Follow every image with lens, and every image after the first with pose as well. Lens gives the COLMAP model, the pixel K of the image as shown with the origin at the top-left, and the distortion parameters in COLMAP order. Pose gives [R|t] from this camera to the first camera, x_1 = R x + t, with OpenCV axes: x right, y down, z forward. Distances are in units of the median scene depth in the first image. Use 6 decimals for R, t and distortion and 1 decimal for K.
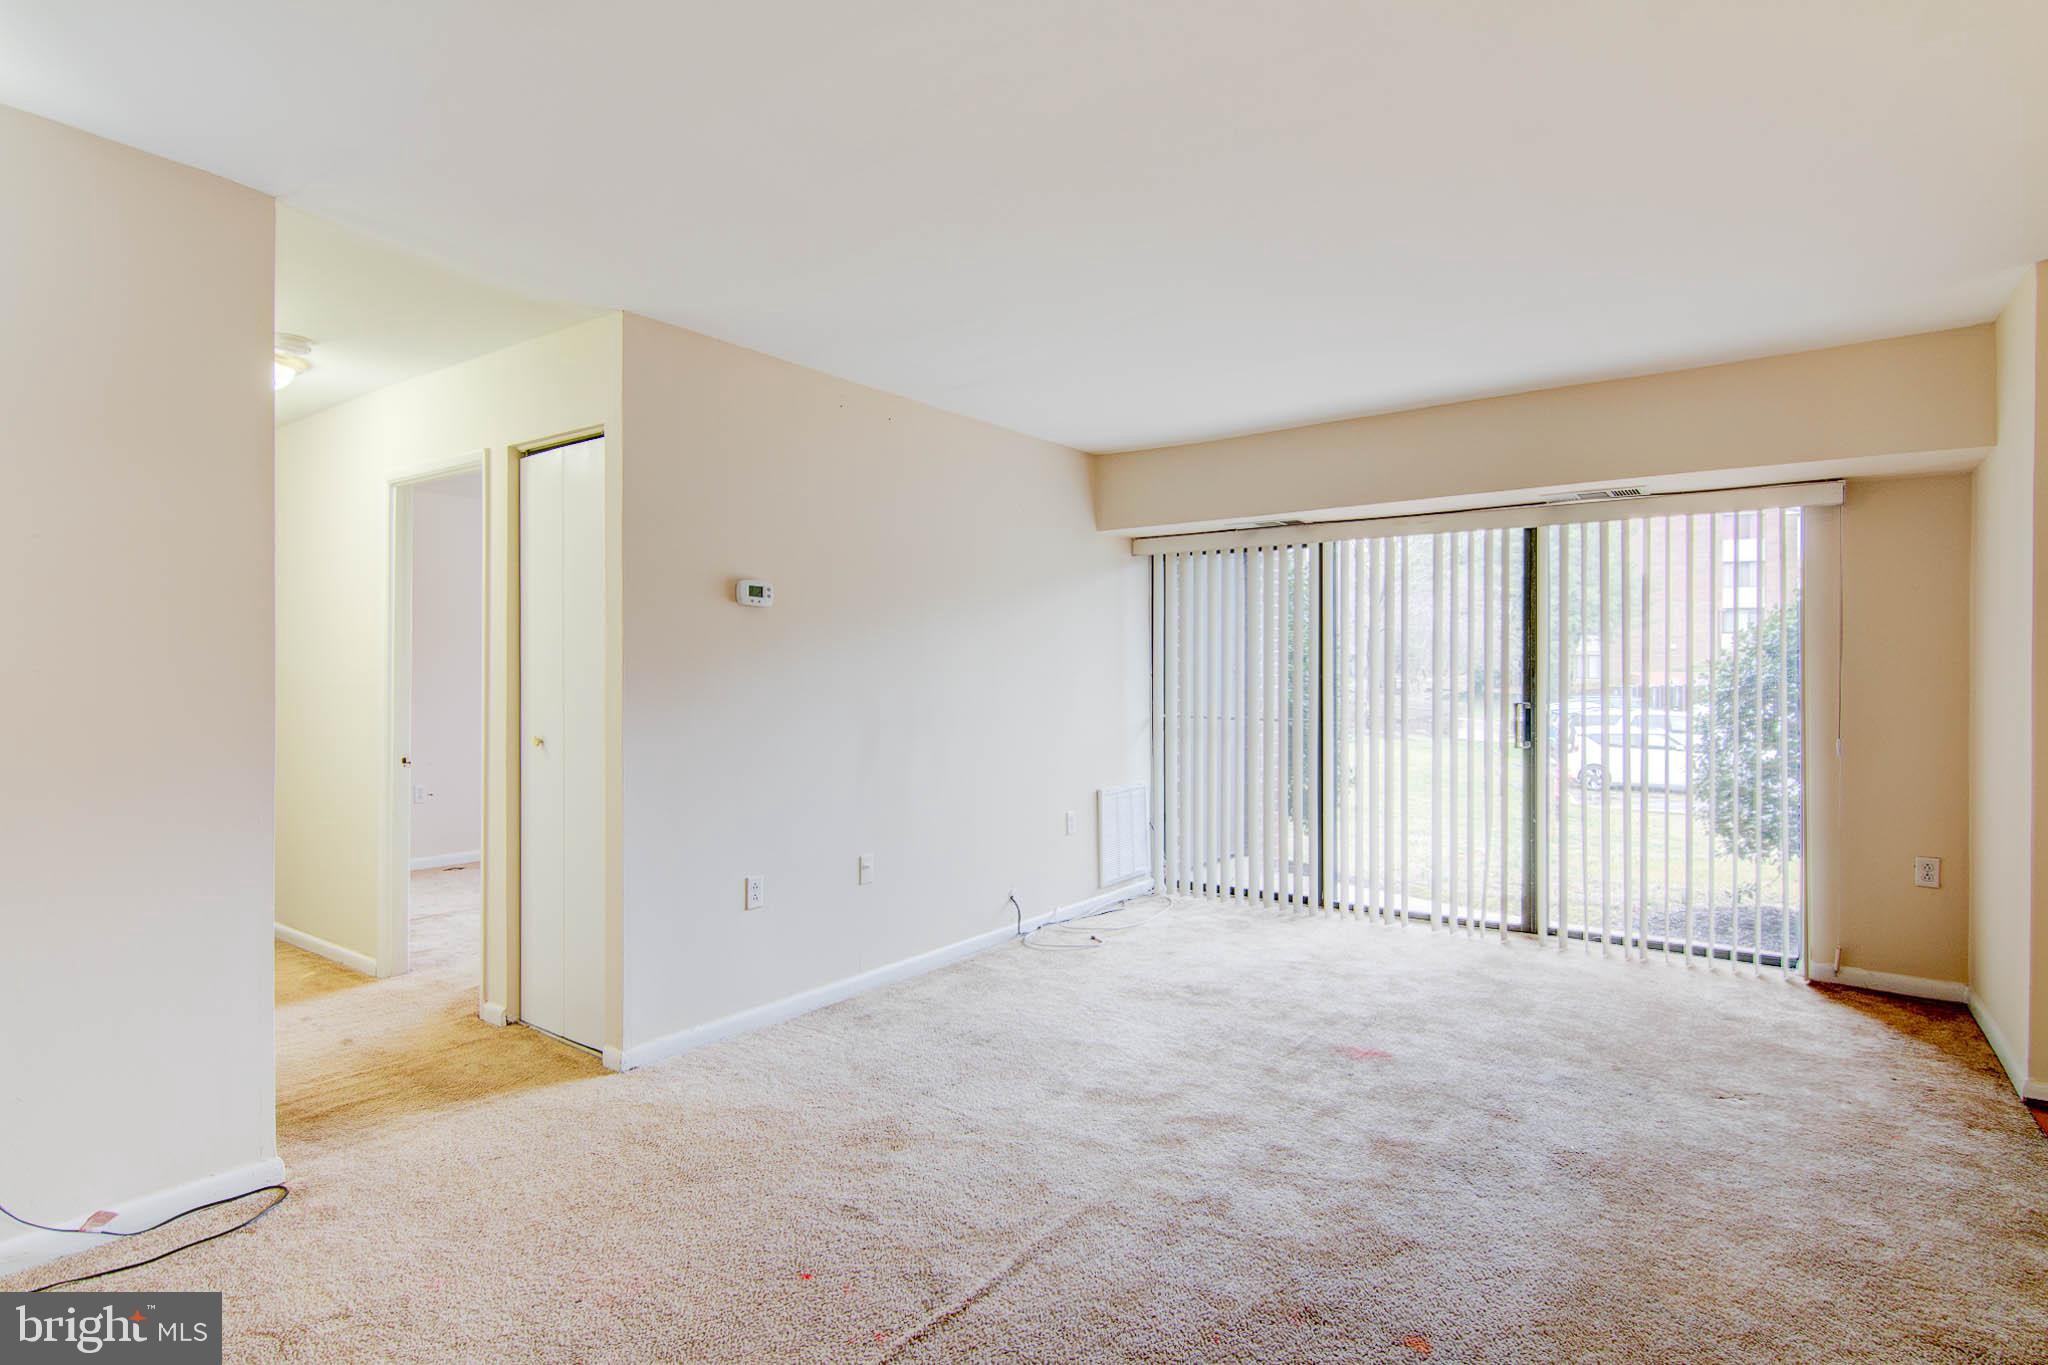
lens RADIAL K [[1029.7, 0, 1027.6], [0, 1029.7, 692.0], [0, 0, 1]] dist [-0.004291, 0.002449]
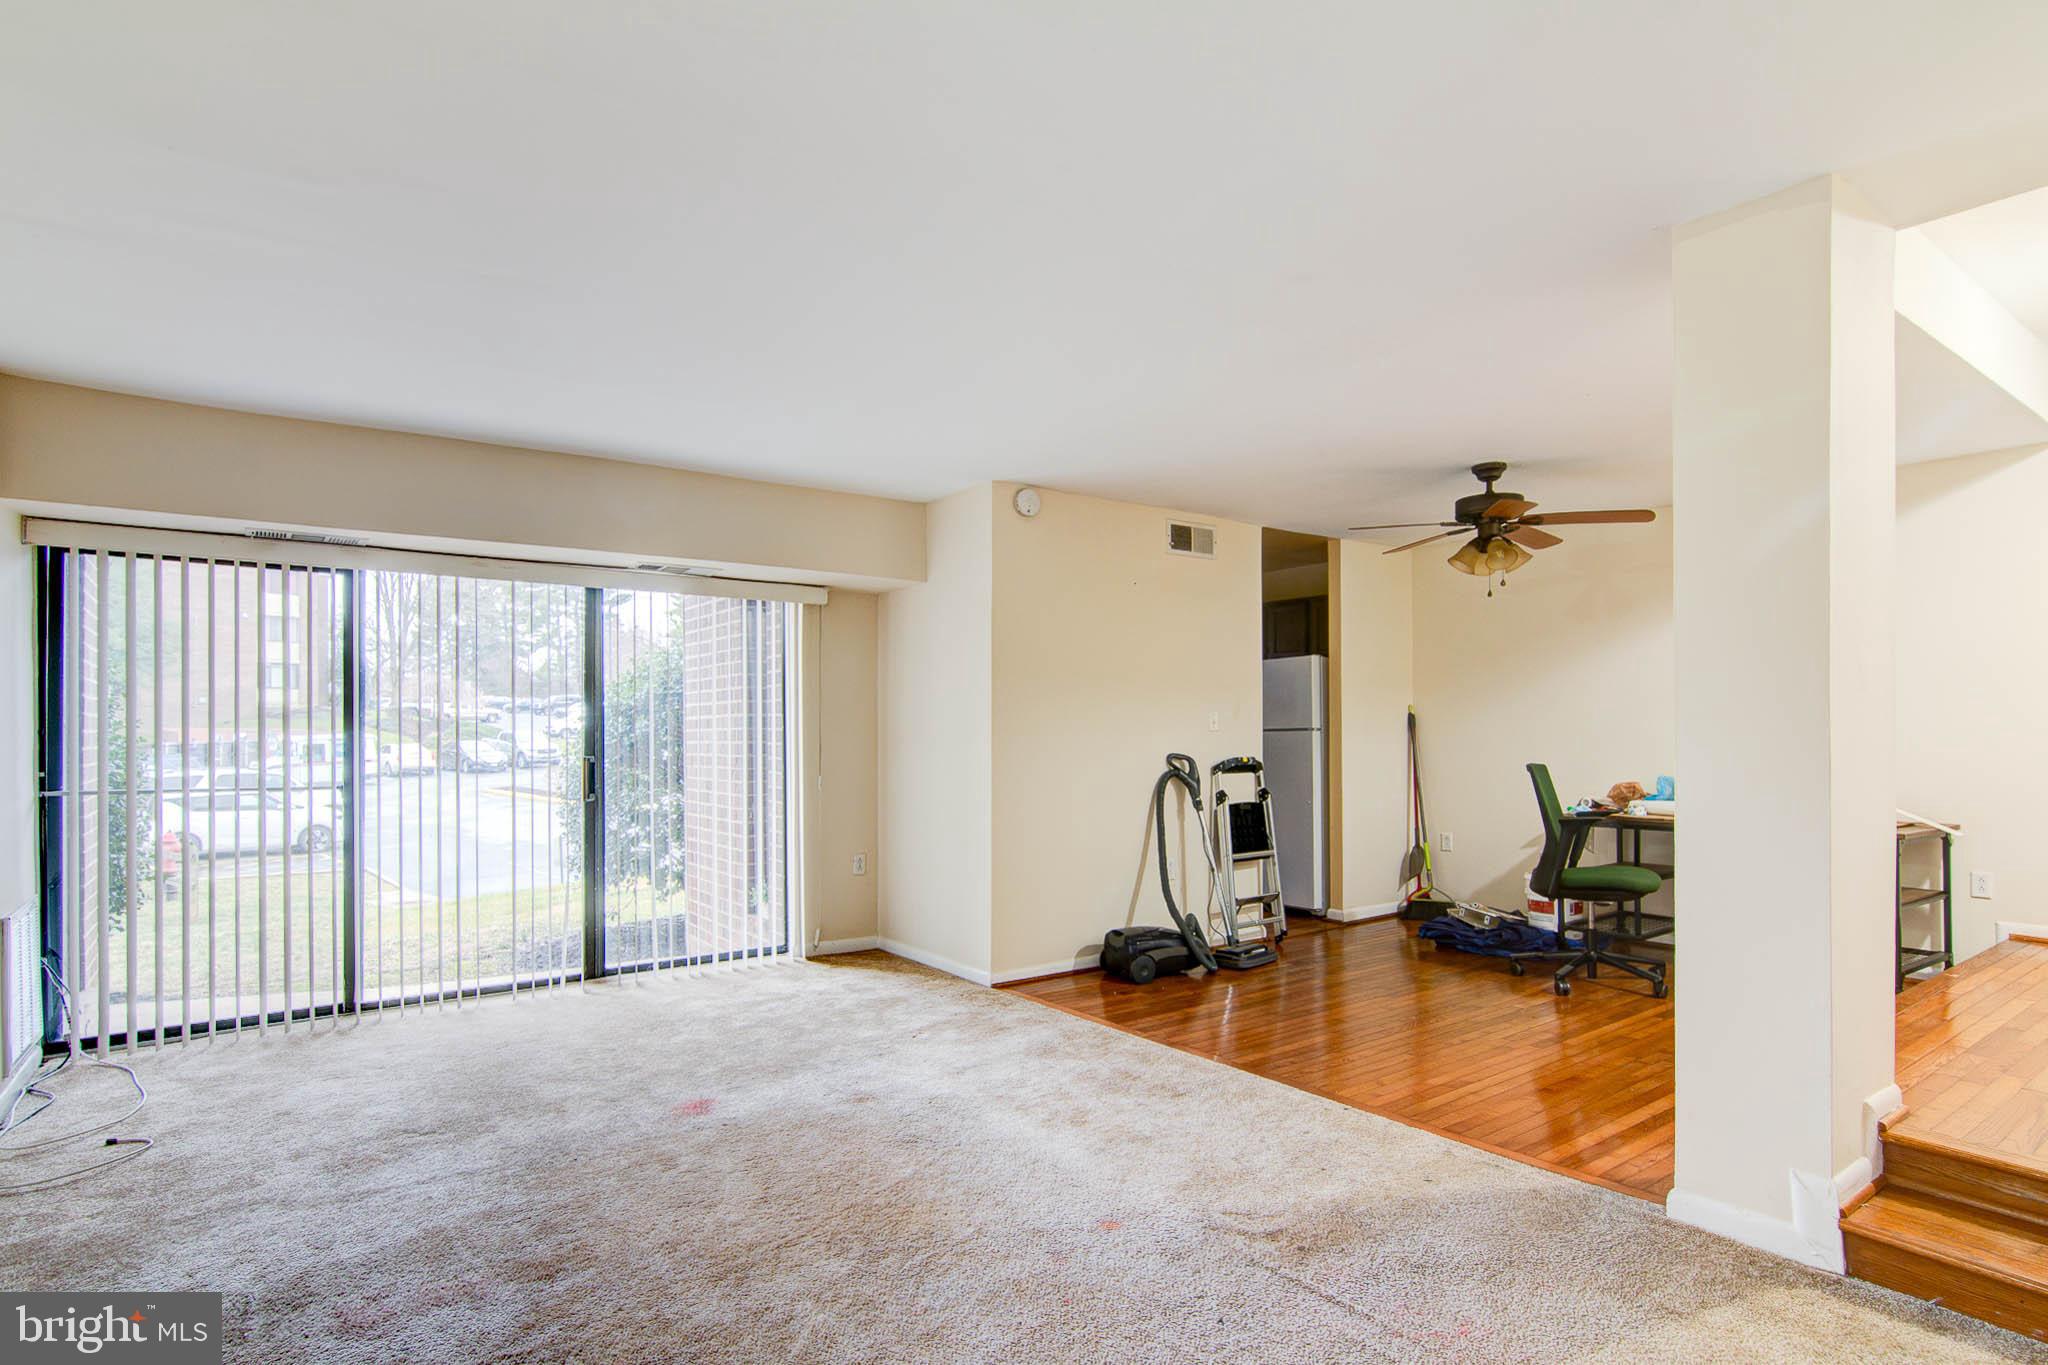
lens RADIAL K [[1029.7, 0, 1020.9], [0, 1029.7, 729.8], [0, 0, 1]] dist [-0.004291, 0.002449]
pose [[0.324332, -0.000758, 0.945943, -0.194878], [0.017174, 0.999840, -0.005088, -0.001959], [-0.945788, 0.017895, 0.324293, 0.138757]]
